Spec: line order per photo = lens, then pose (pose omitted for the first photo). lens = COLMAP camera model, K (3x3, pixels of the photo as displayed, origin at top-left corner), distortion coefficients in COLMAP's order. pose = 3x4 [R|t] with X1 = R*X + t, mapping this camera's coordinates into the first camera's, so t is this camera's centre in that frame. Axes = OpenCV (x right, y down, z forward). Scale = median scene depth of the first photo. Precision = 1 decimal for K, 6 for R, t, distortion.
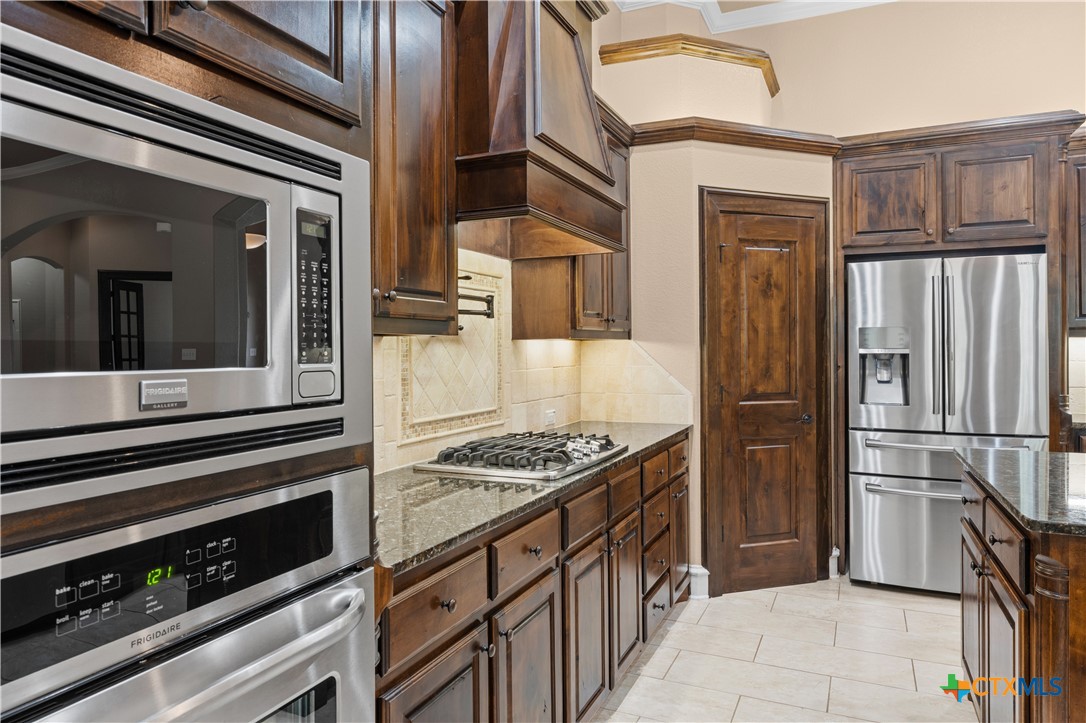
lens RADIAL K [[705.2, 0, 541.7], [0, 705.2, 347.1], [0, 0, 1]] dist [0.001236, -0.000093]
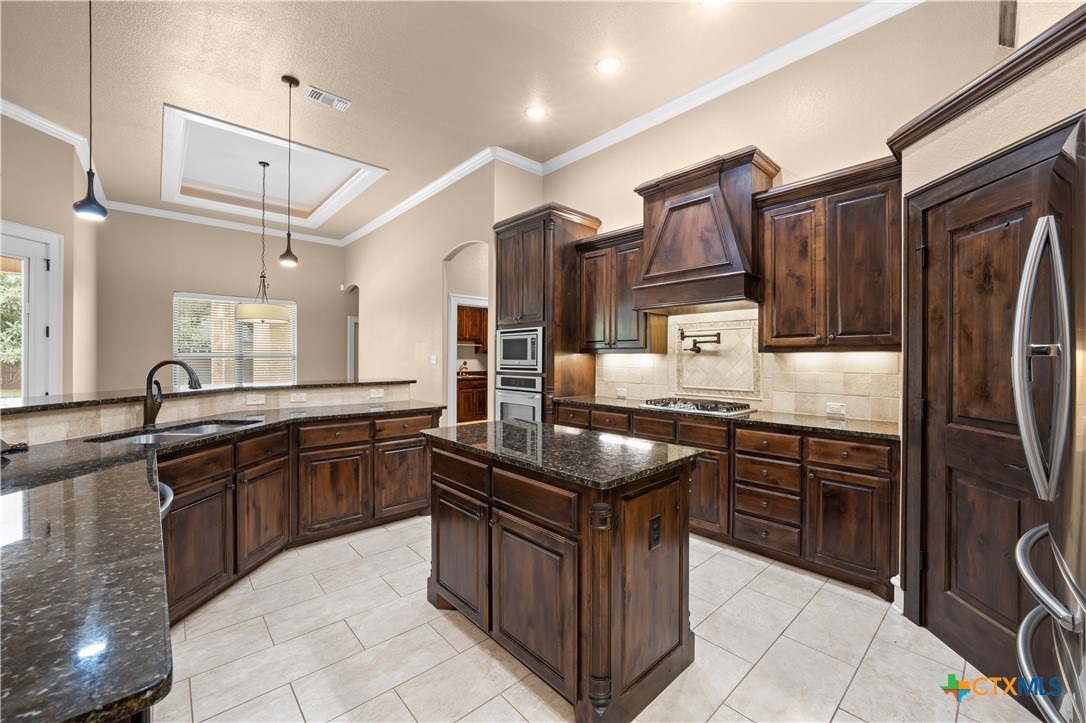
lens RADIAL K [[428.9, 0, 546.7], [0, 428.9, 360.3], [0, 0, 1]] dist [-0.003928, -0.000245]
pose [[-0.395933, 0.008360, -0.918241, 0.939194], [-0.000554, 0.999956, 0.009343, -0.002596], [0.918279, 0.004208, -0.395911, 0.752505]]
